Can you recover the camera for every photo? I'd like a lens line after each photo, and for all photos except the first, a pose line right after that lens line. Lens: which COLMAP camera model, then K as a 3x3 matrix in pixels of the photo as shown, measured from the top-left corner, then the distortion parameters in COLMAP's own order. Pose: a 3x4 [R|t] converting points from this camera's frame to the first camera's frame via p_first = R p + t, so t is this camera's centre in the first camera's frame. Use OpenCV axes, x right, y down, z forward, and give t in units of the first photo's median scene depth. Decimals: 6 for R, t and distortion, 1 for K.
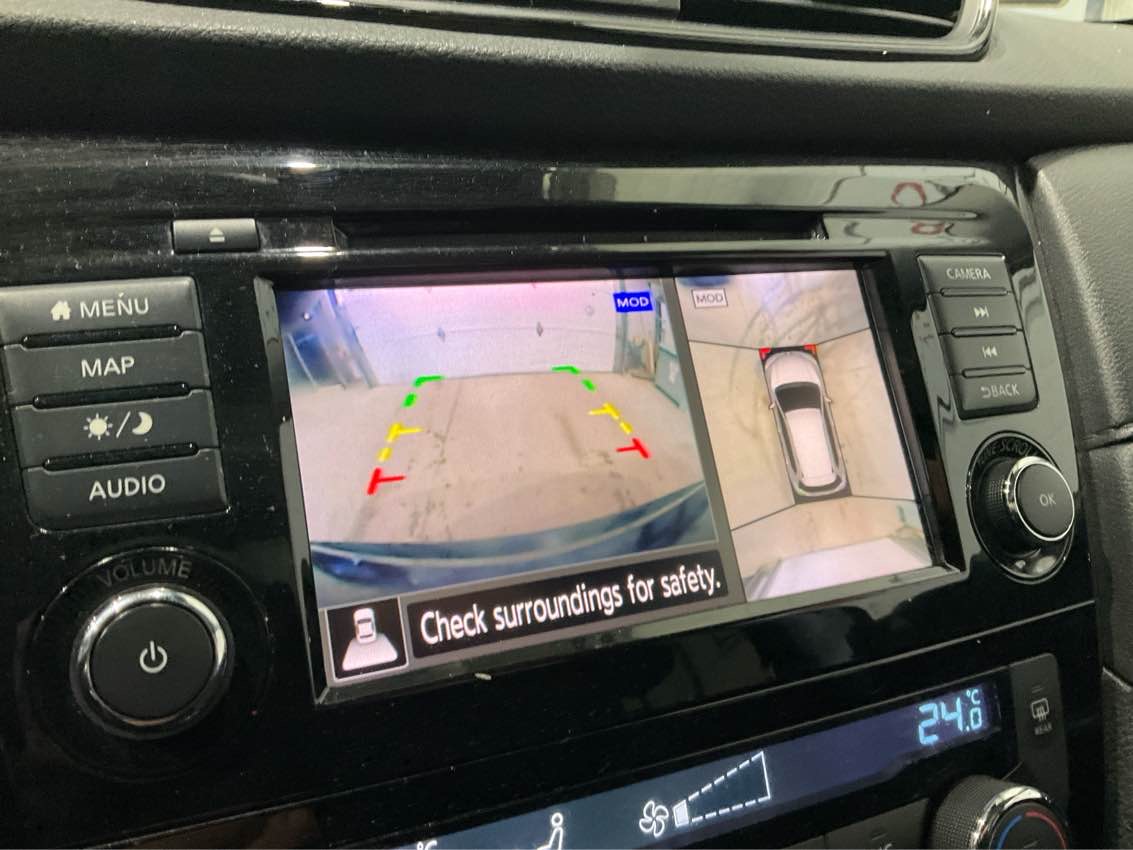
lens RADIAL K [[951.3, 0, 566.5], [0, 951.3, 425.0], [0, 0, 1]] dist [0.114751, -0.221666]
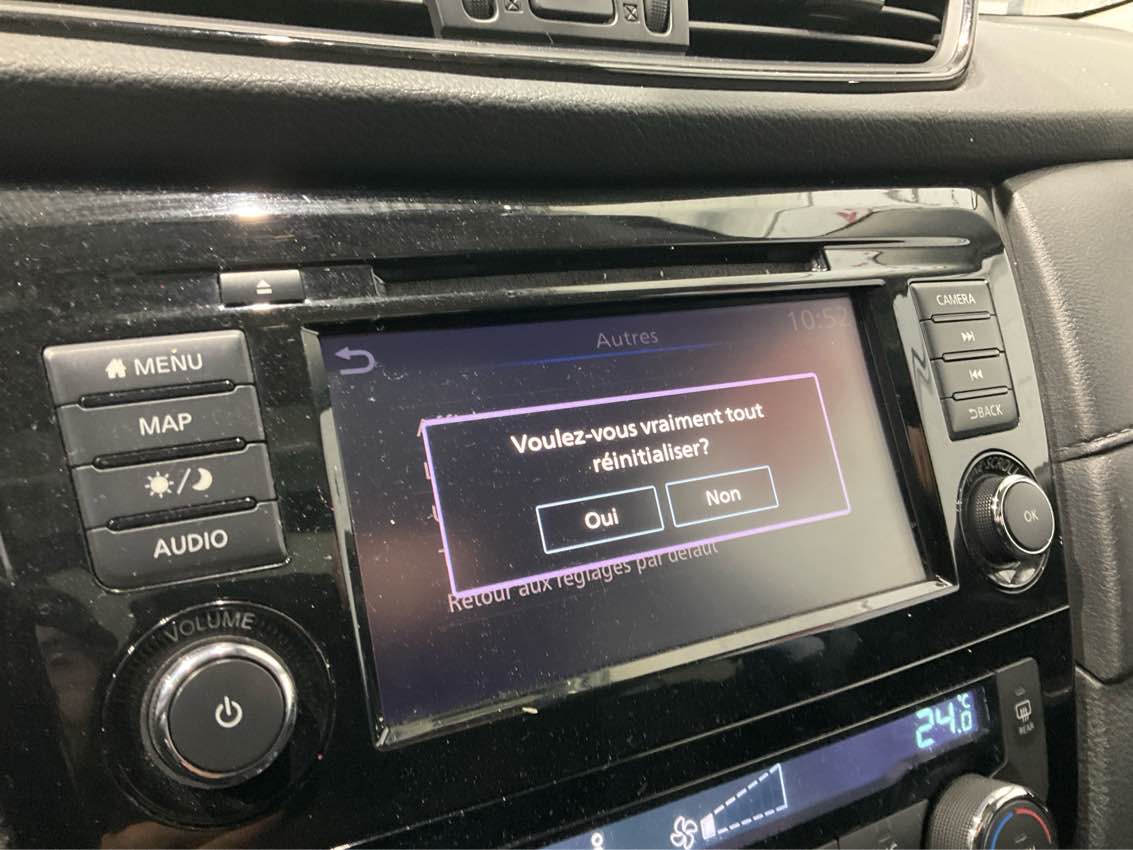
lens RADIAL K [[951.3, 0, 566.5], [0, 951.3, 425.0], [0, 0, 1]] dist [0.114751, -0.221666]
pose [[0.997623, -0.009685, 0.068218, -0.099732], [0.007185, 0.999297, 0.036806, -0.075592], [-0.068526, -0.036229, 0.996991, -0.032251]]
